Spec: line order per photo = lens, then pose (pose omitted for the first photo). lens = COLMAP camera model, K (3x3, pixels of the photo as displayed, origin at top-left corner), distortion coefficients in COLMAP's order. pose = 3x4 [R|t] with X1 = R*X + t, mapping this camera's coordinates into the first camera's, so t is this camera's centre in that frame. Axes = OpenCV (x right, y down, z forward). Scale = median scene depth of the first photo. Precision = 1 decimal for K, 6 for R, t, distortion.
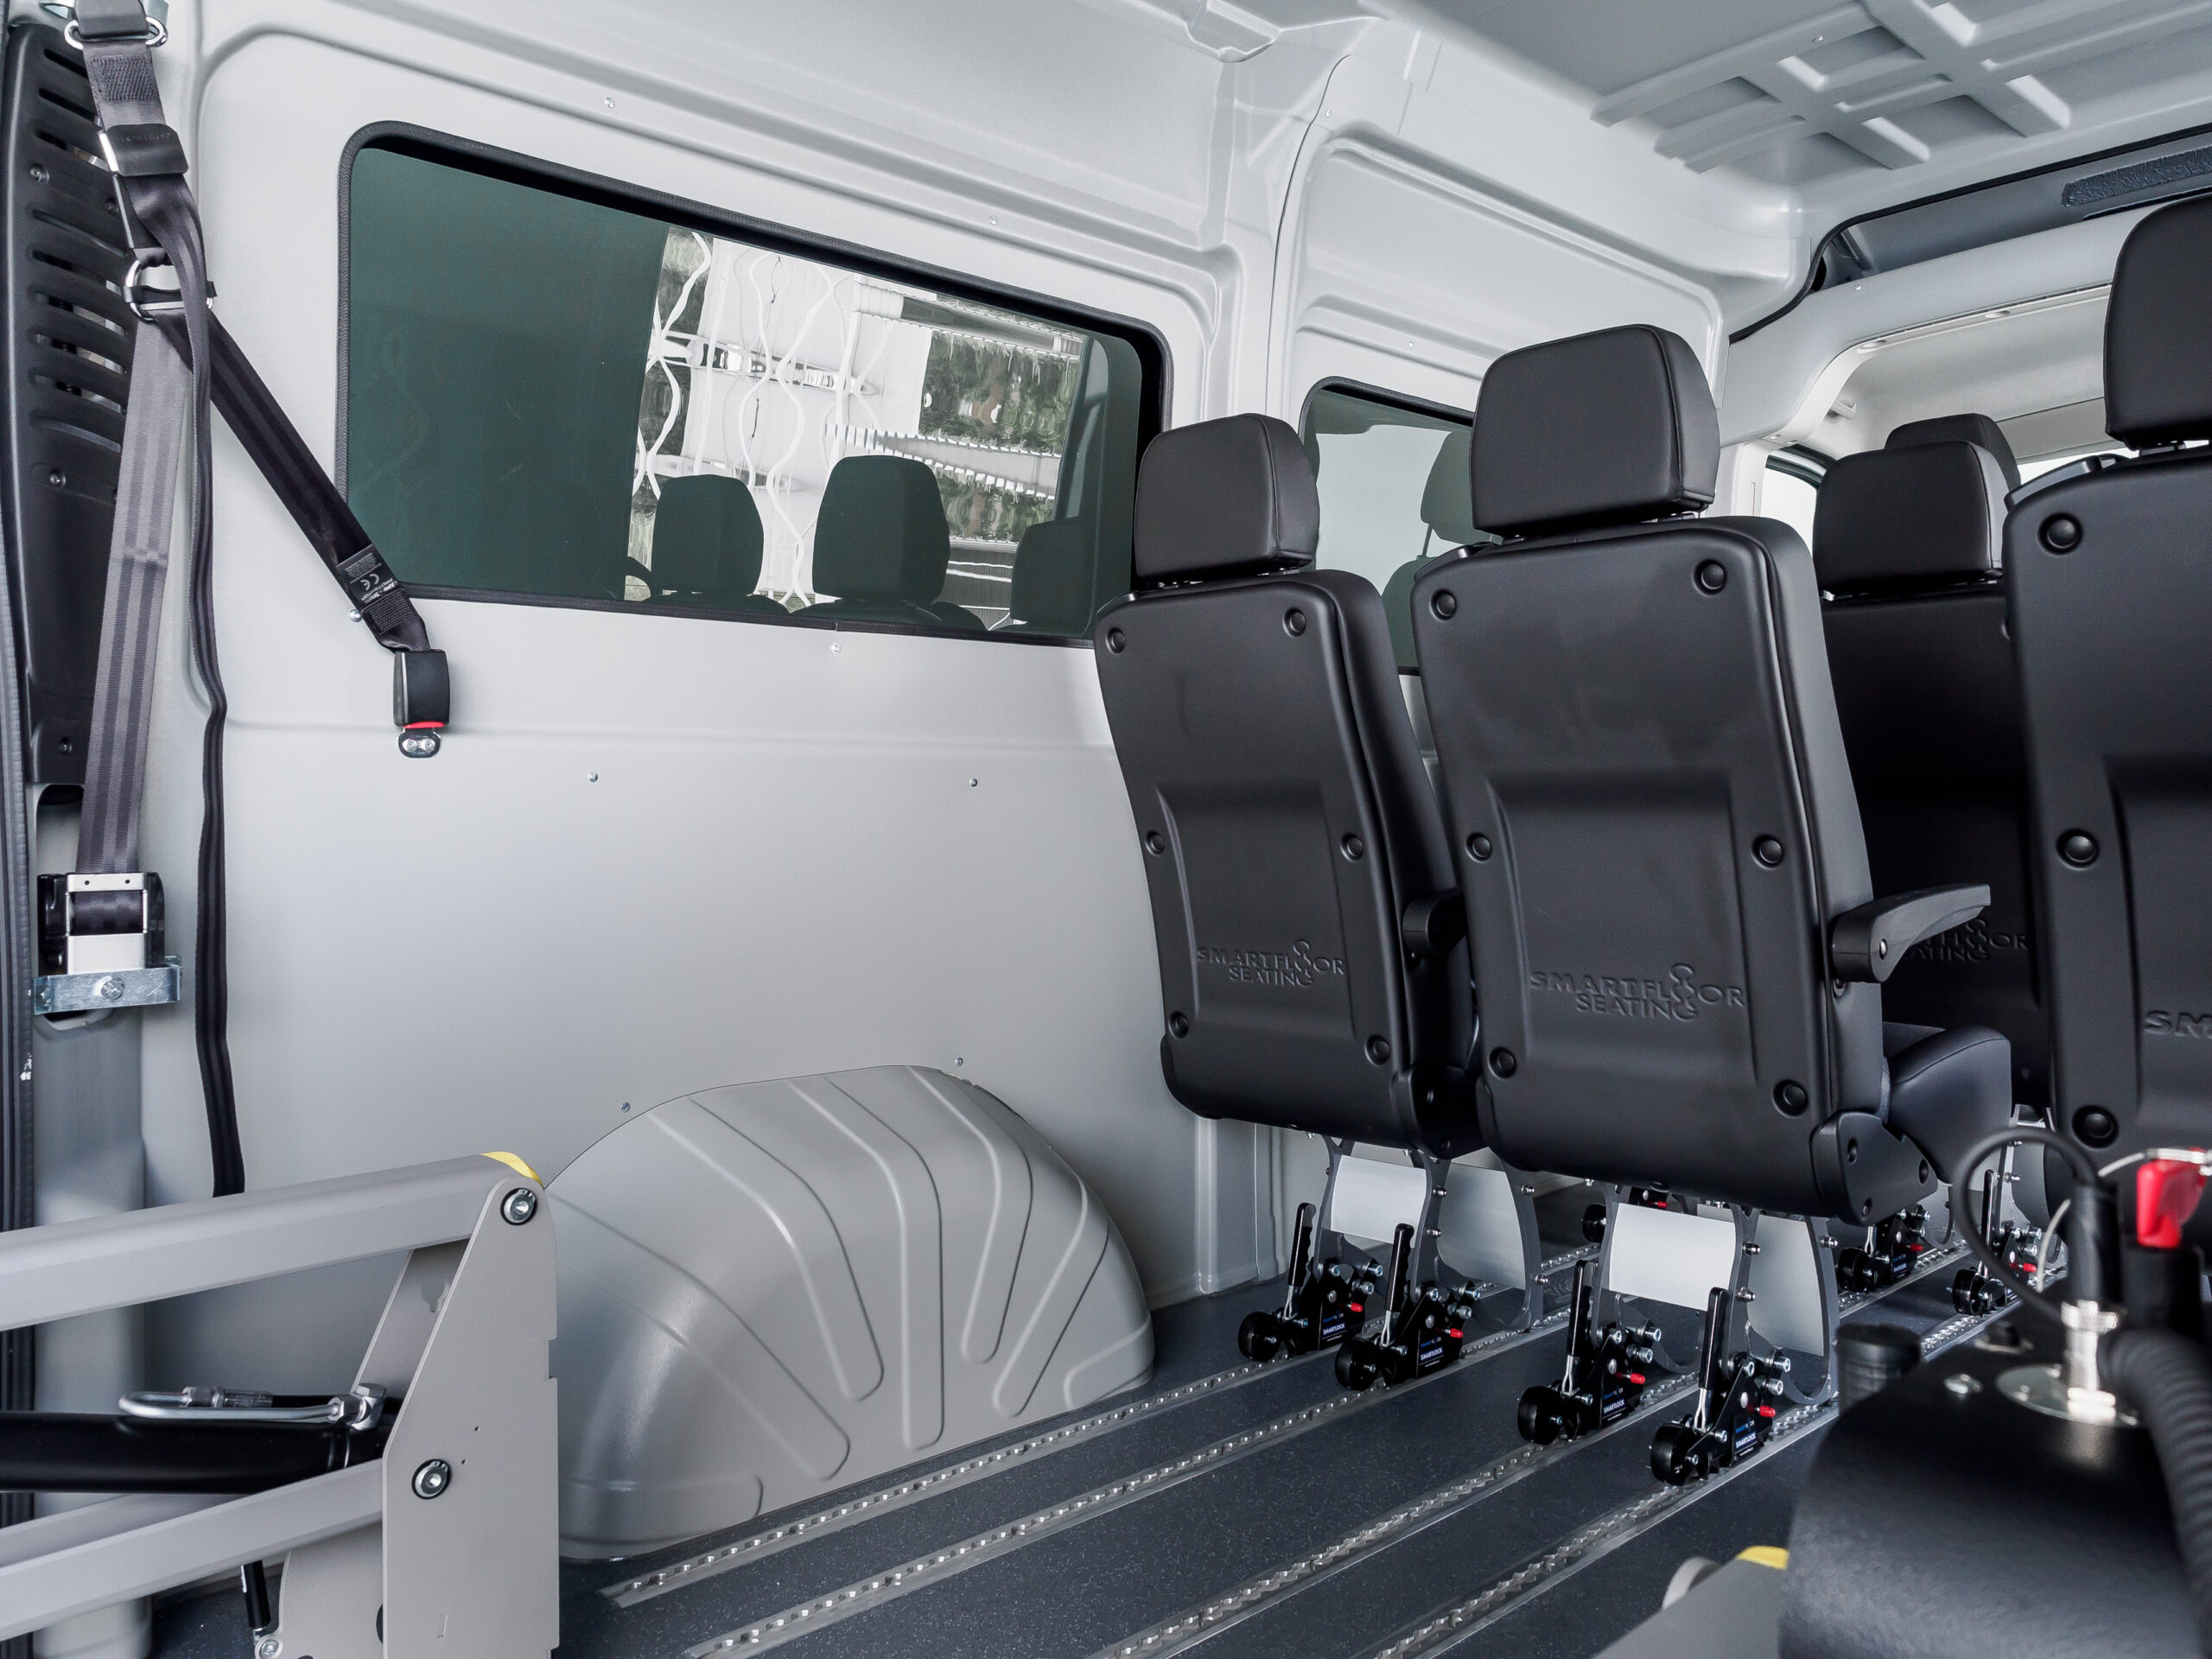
lens RADIAL K [[1732.6, 0, 1115.5], [0, 1732.6, 796.5], [0, 0, 1]] dist [-0.023724, 0.022897]
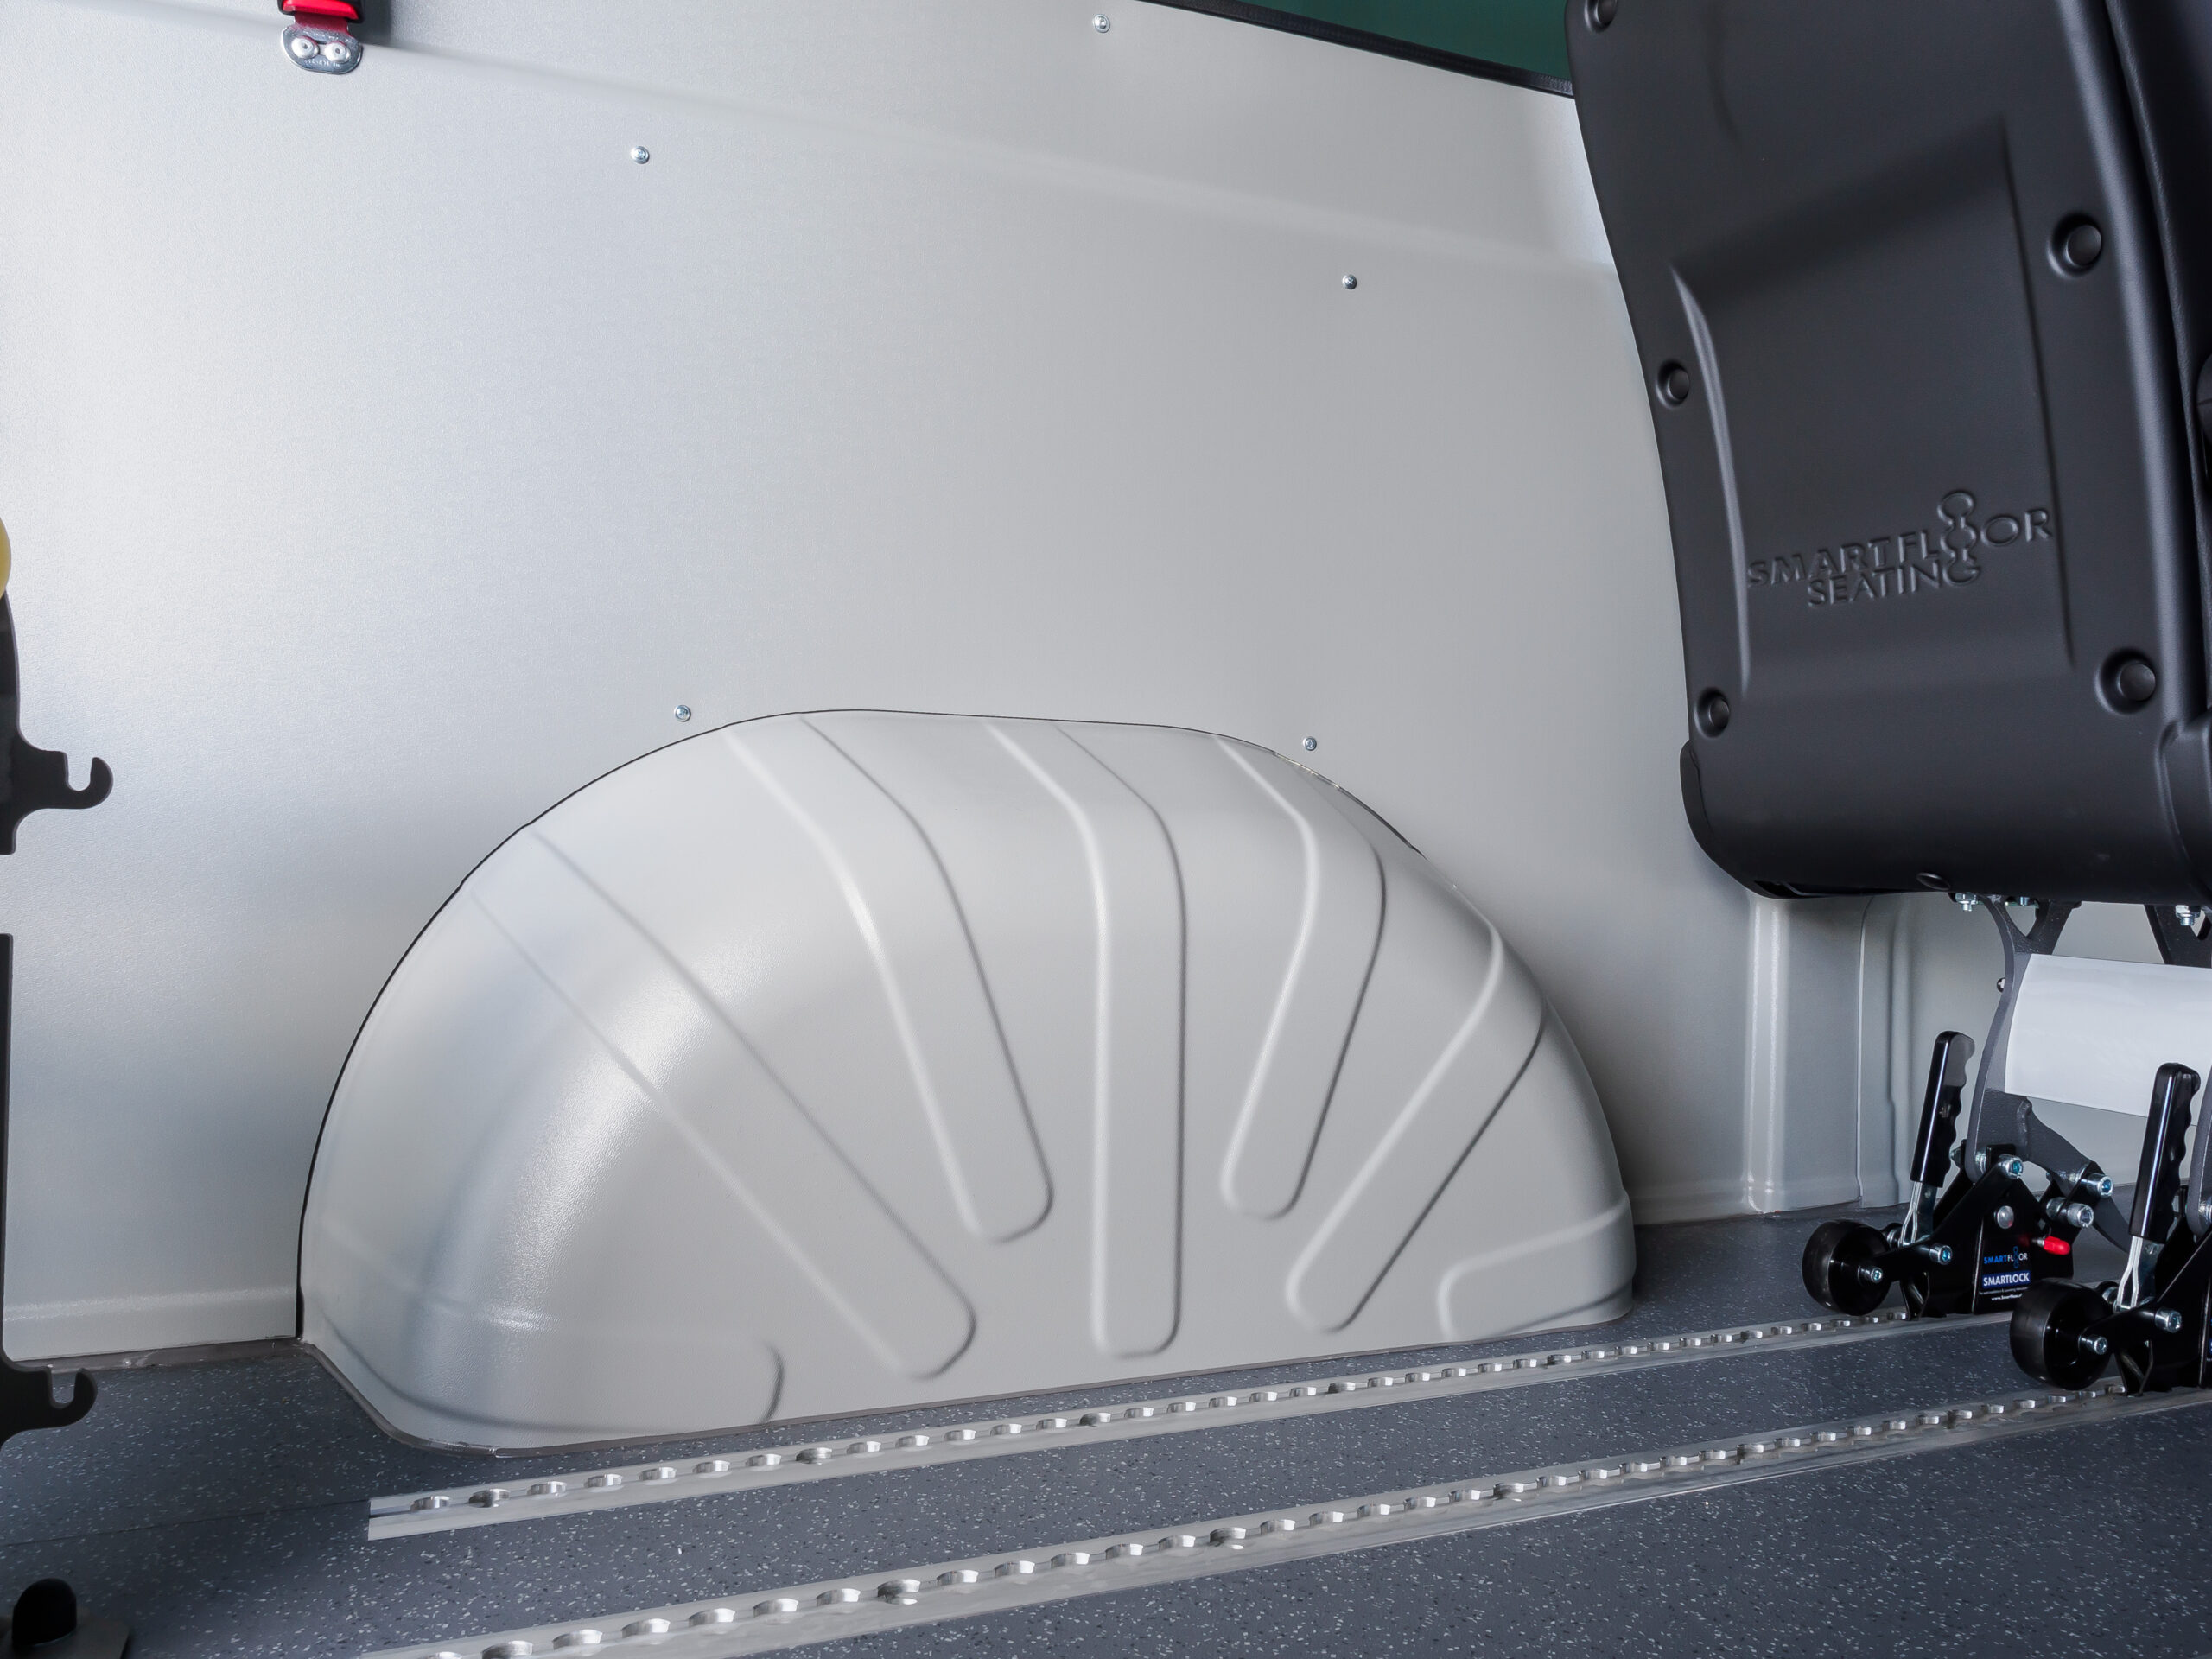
lens RADIAL K [[1732.6, 0, 1065.8], [0, 1732.6, 790.6], [0, 0, 1]] dist [-0.023724, 0.022897]
pose [[0.929867, 0.024559, -0.367075, 0.052680], [-0.026190, 0.999657, 0.000536, 0.178856], [0.366963, 0.009116, 0.930191, 0.436752]]
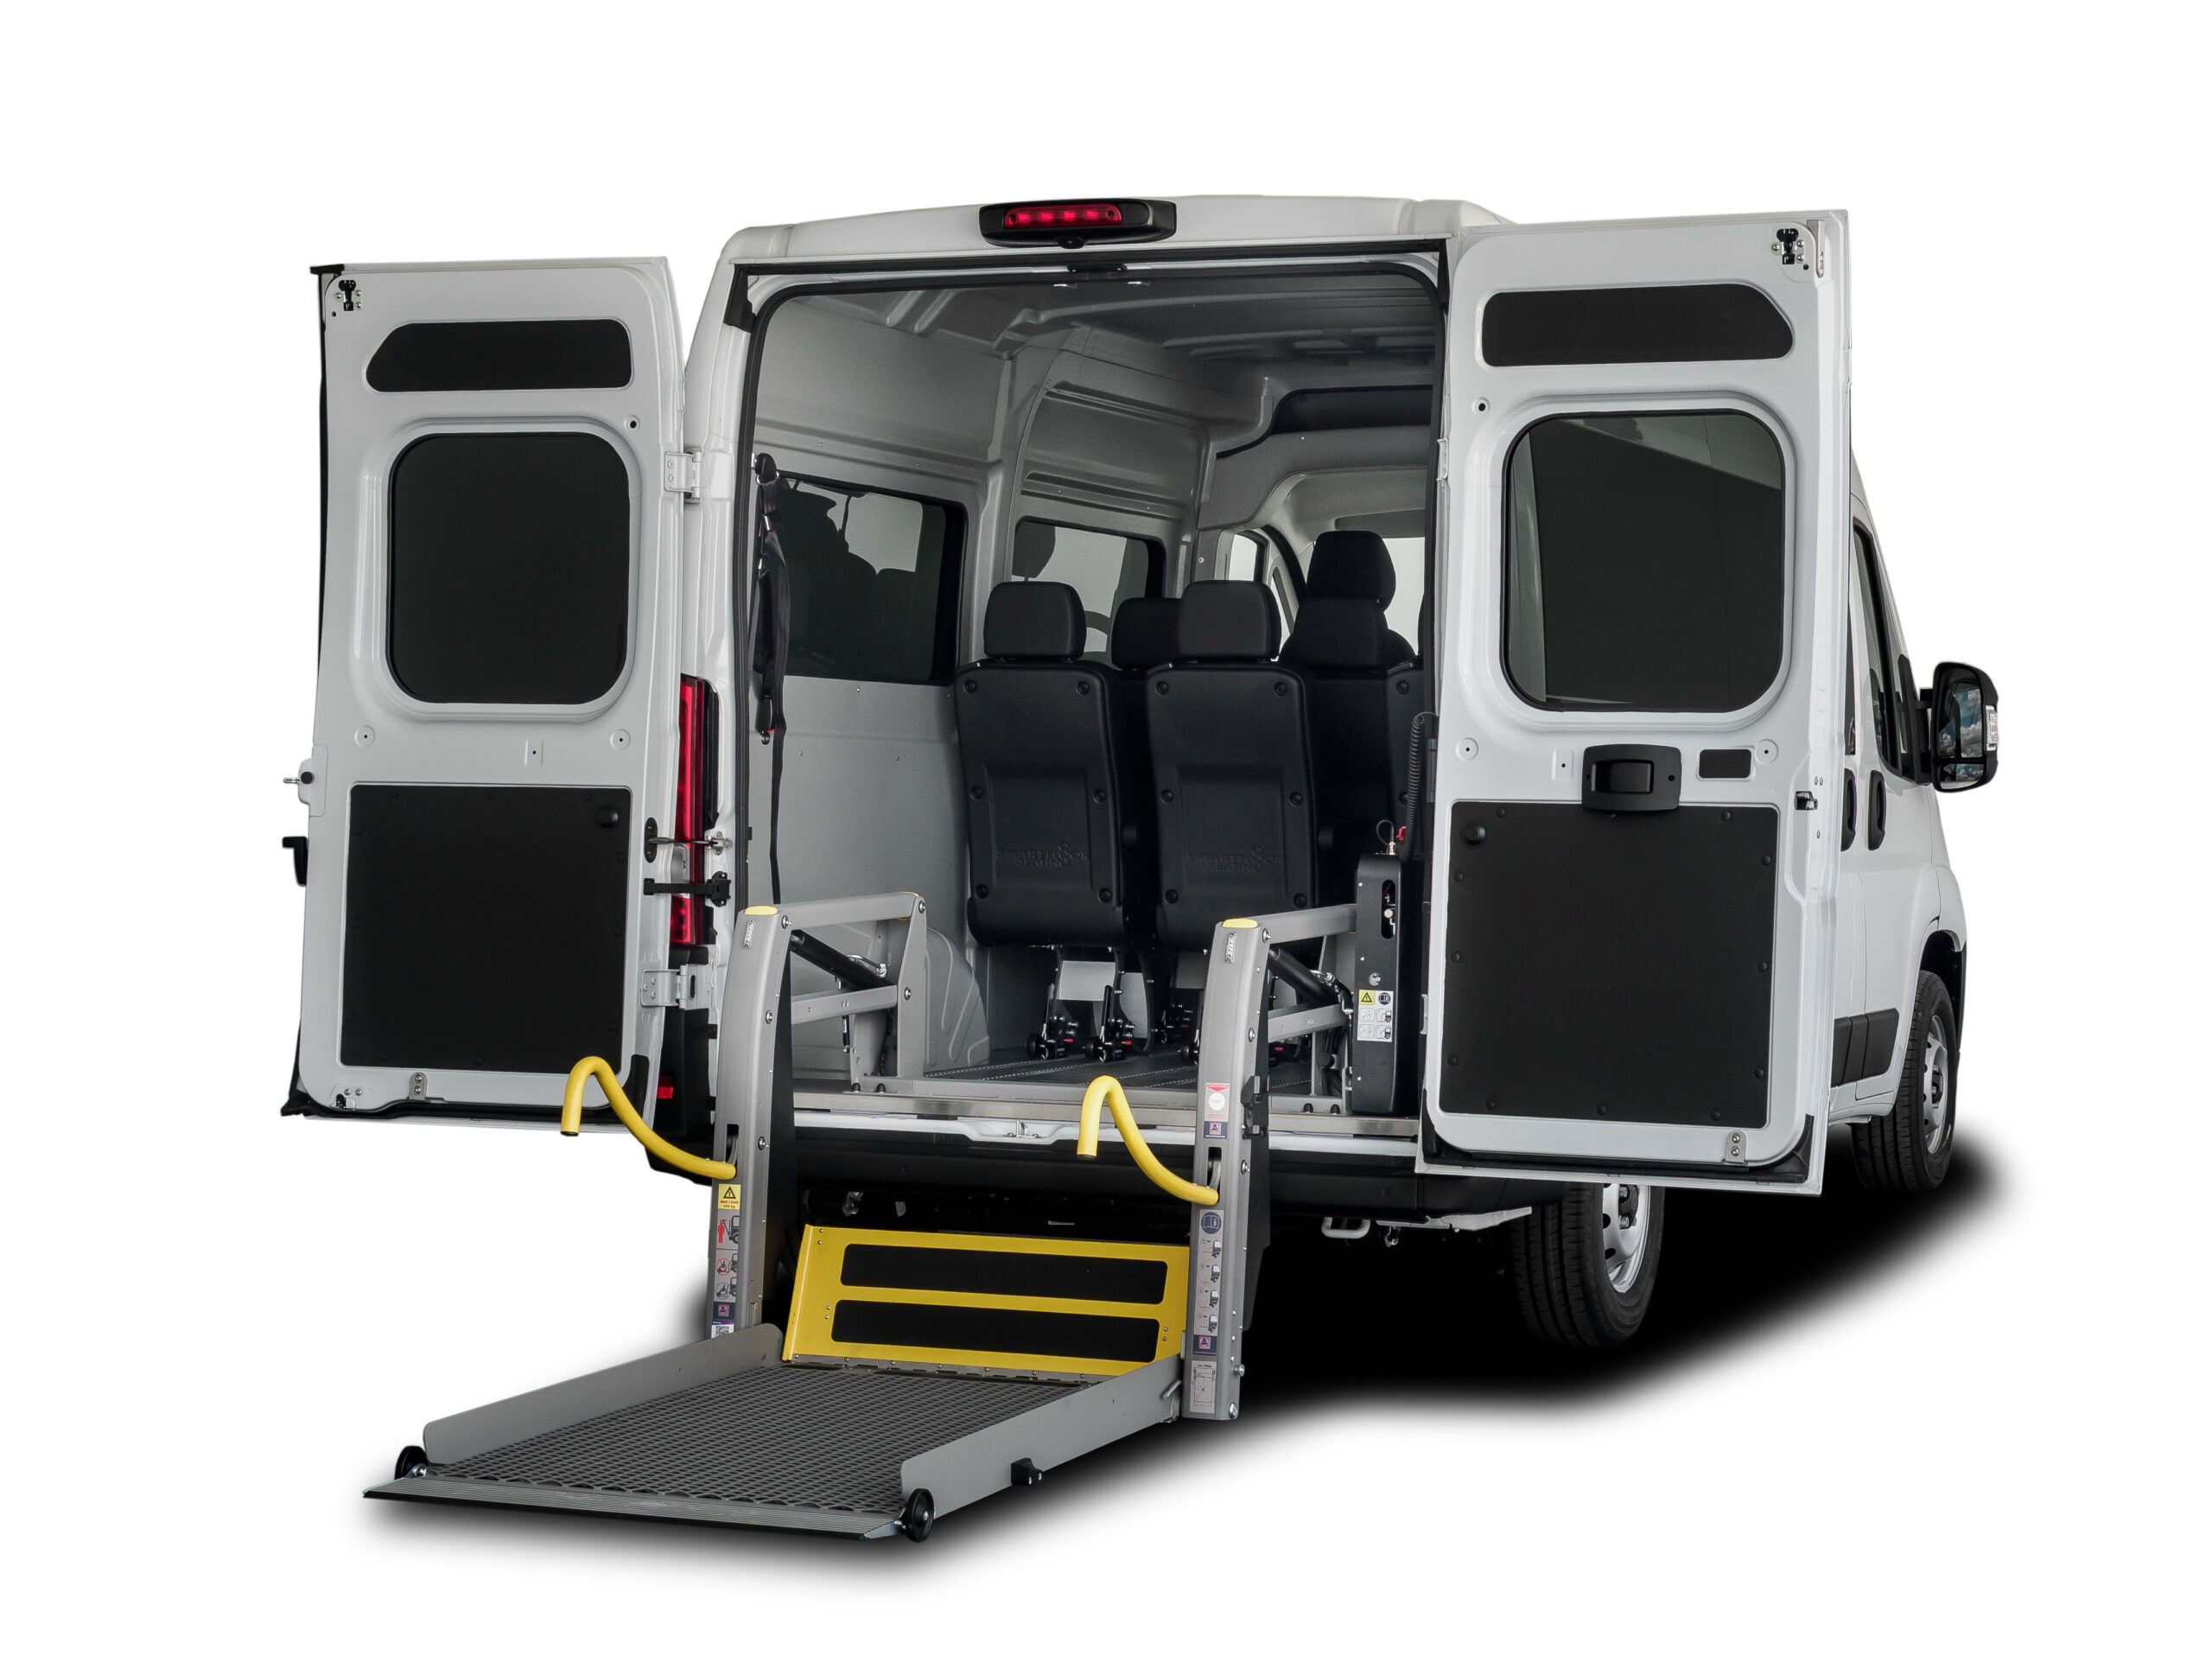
lens RADIAL K [[4150.2, 0, 1104.7], [0, 4150.2, 845.4], [0, 0, 1]] dist [0.115603, 0.000000]
pose [[0.915550, 0.020854, 0.401663, -1.783168], [-0.027824, 0.999546, 0.011526, 0.029483], [-0.401241, -0.021729, 0.915715, -3.421071]]
